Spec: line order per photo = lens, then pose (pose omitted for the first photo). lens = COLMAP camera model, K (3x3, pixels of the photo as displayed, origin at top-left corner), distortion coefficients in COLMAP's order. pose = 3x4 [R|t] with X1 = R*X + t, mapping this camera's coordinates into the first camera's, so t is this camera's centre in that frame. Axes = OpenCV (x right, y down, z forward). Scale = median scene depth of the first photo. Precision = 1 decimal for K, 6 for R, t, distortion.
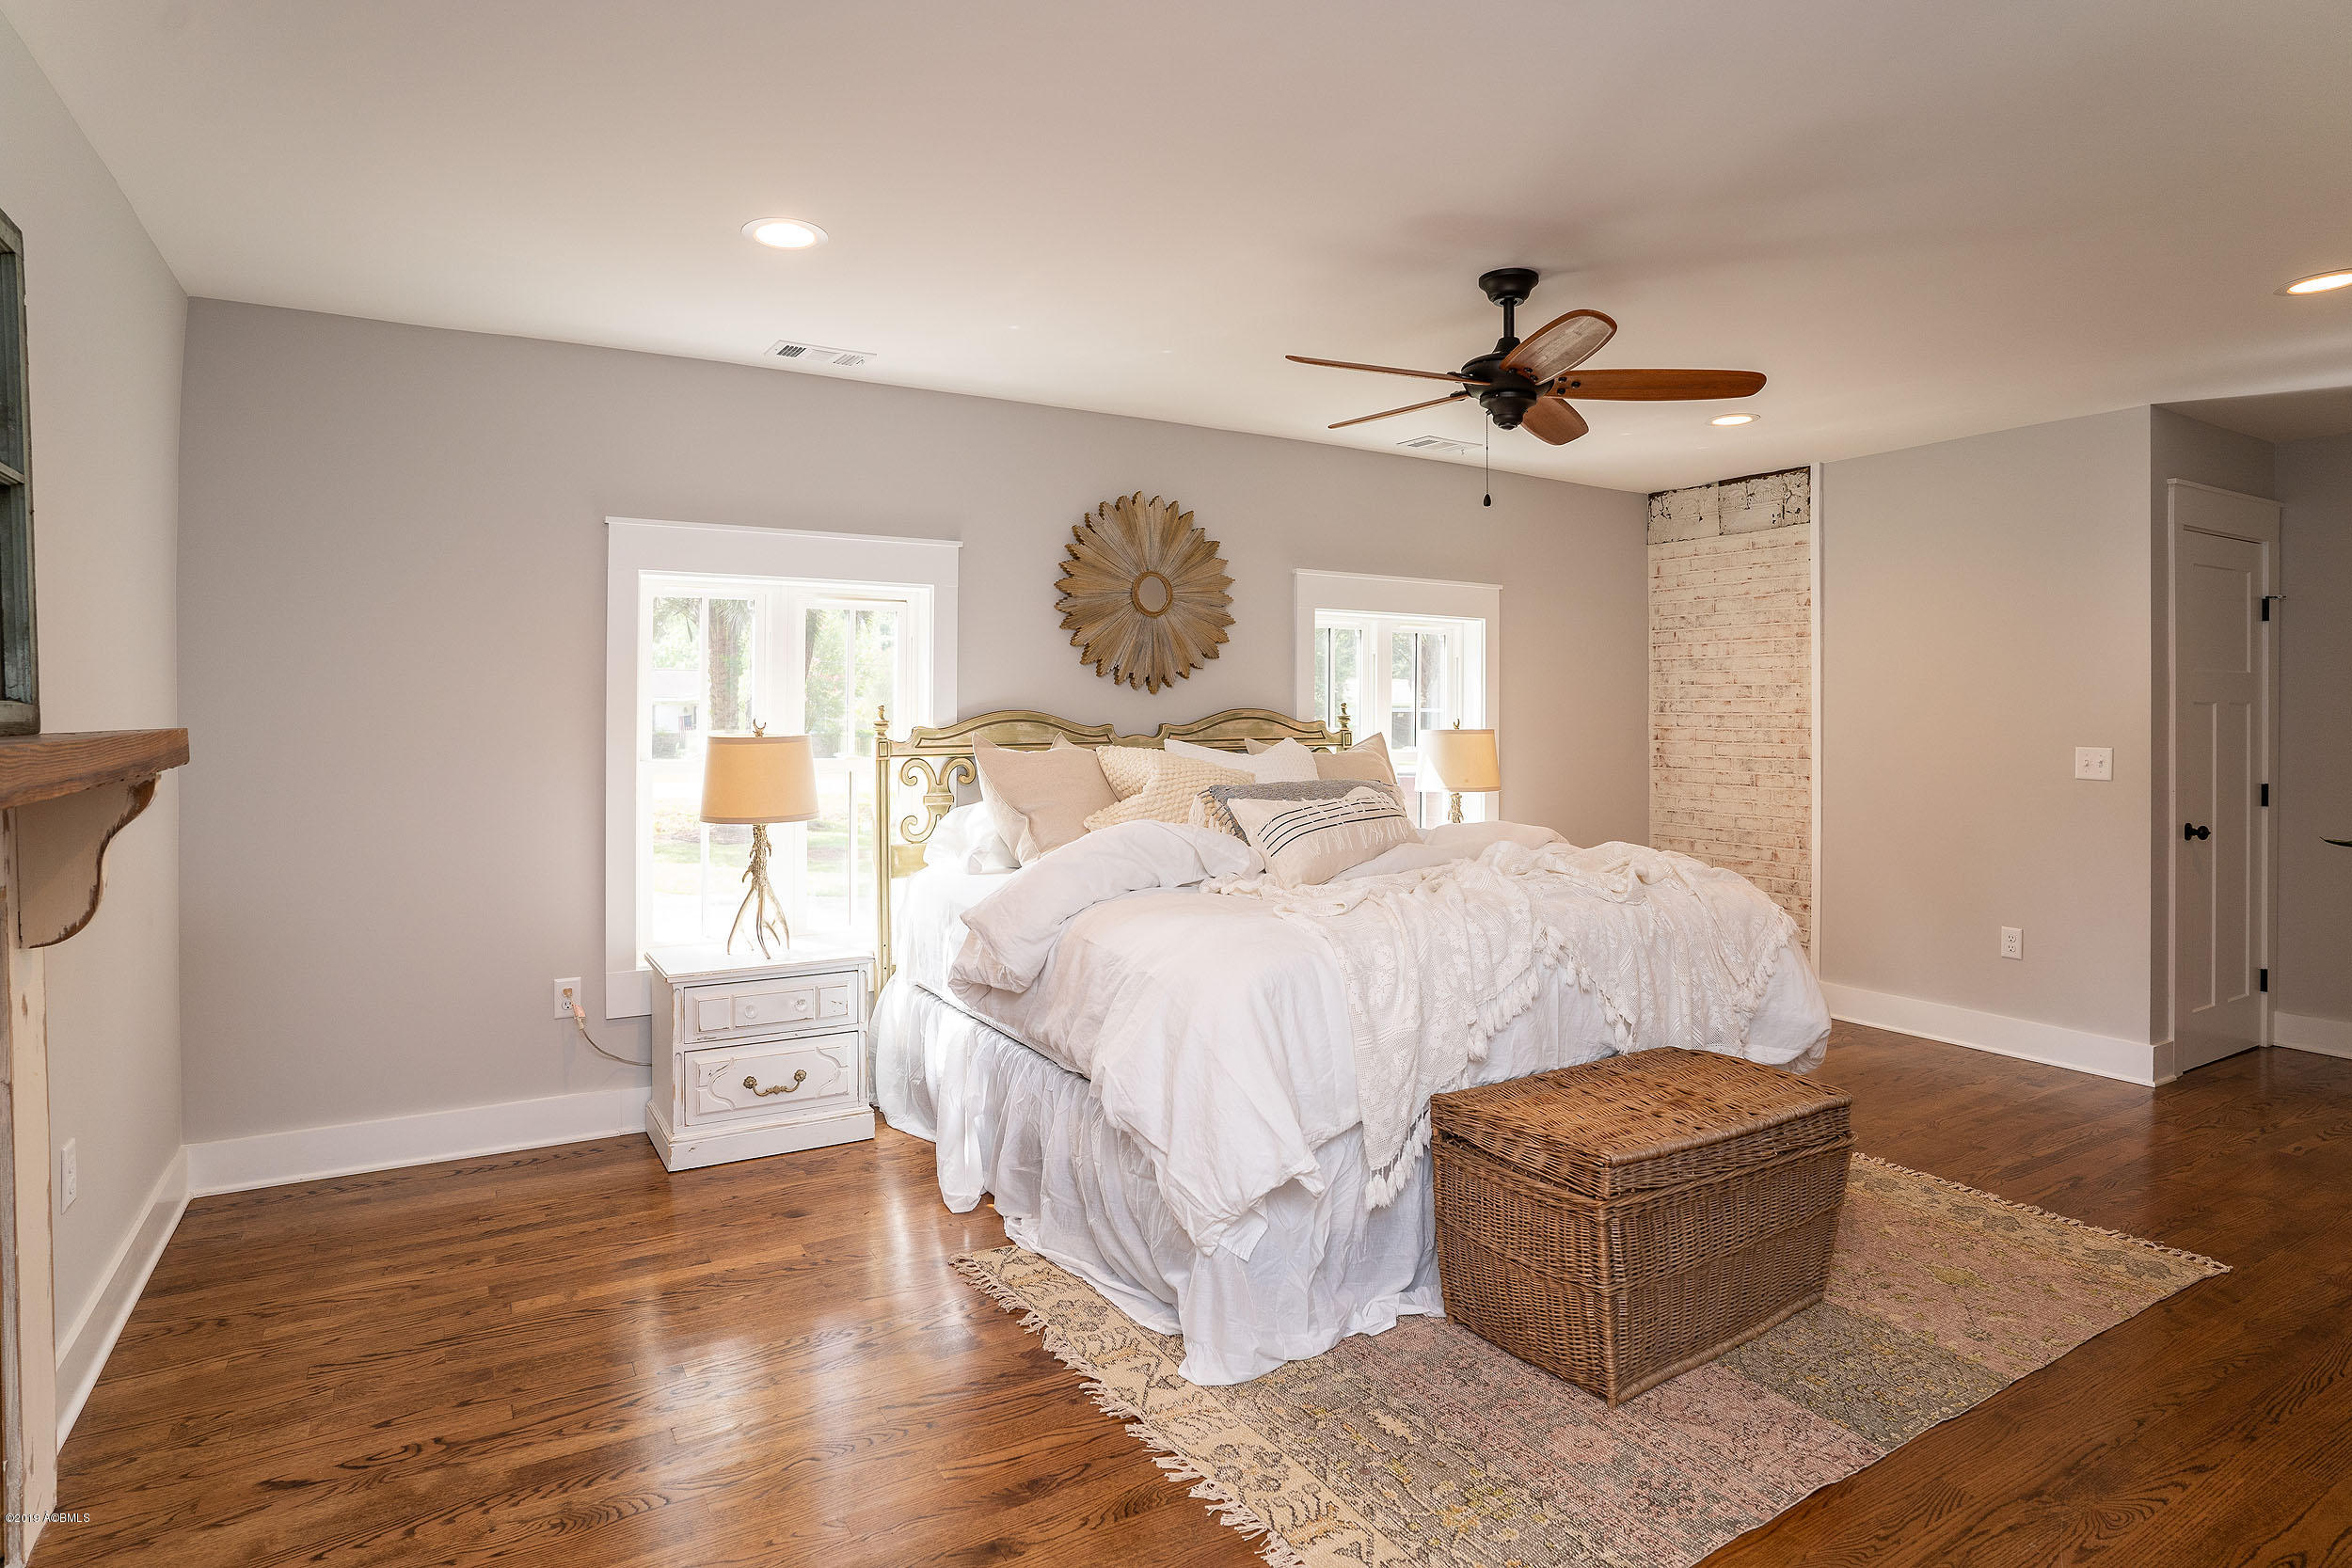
lens RADIAL K [[1269.8, 0, 1167.4], [0, 1269.8, 709.1], [0, 0, 1]] dist [-0.045778, 0.016758]
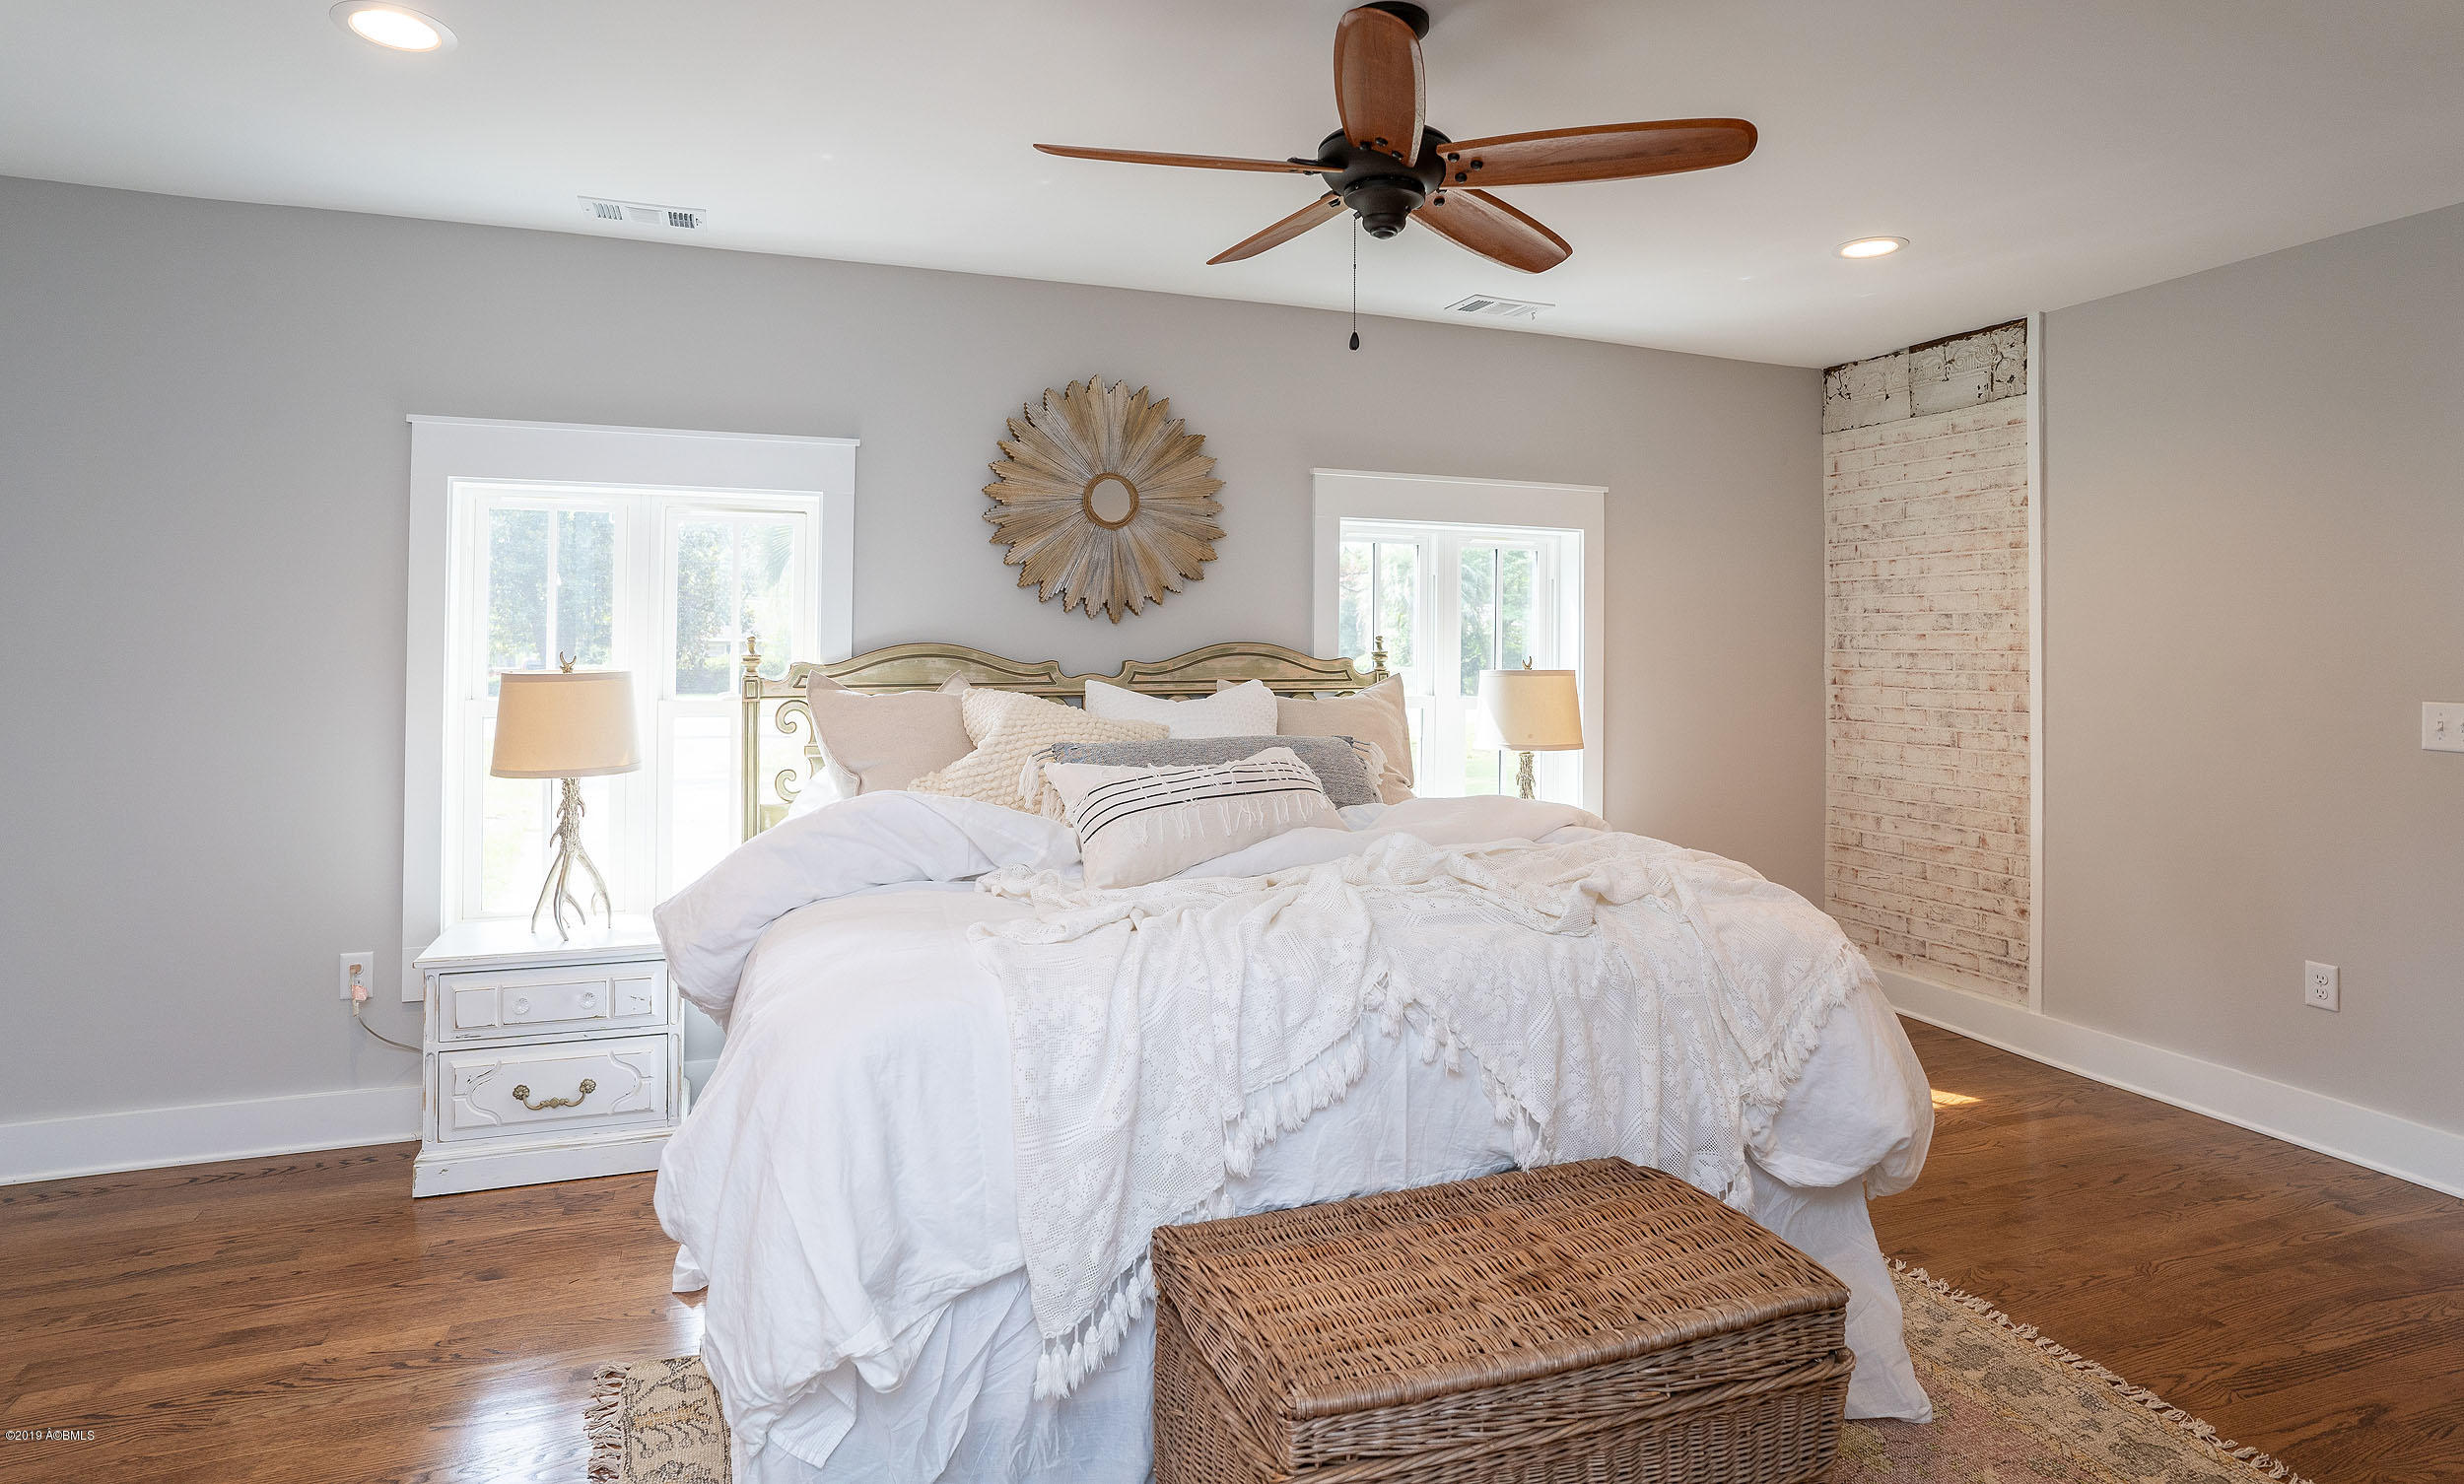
lens RADIAL K [[1308.9, 0, 1213.3], [0, 1308.9, 625.5], [0, 0, 1]] dist [-0.046248, 0.026471]
pose [[0.983278, 0.000953, -0.182108, 0.249575], [-0.003485, 0.999902, -0.013589, 0.000394], [0.182077, 0.013996, 0.983185, 0.231317]]
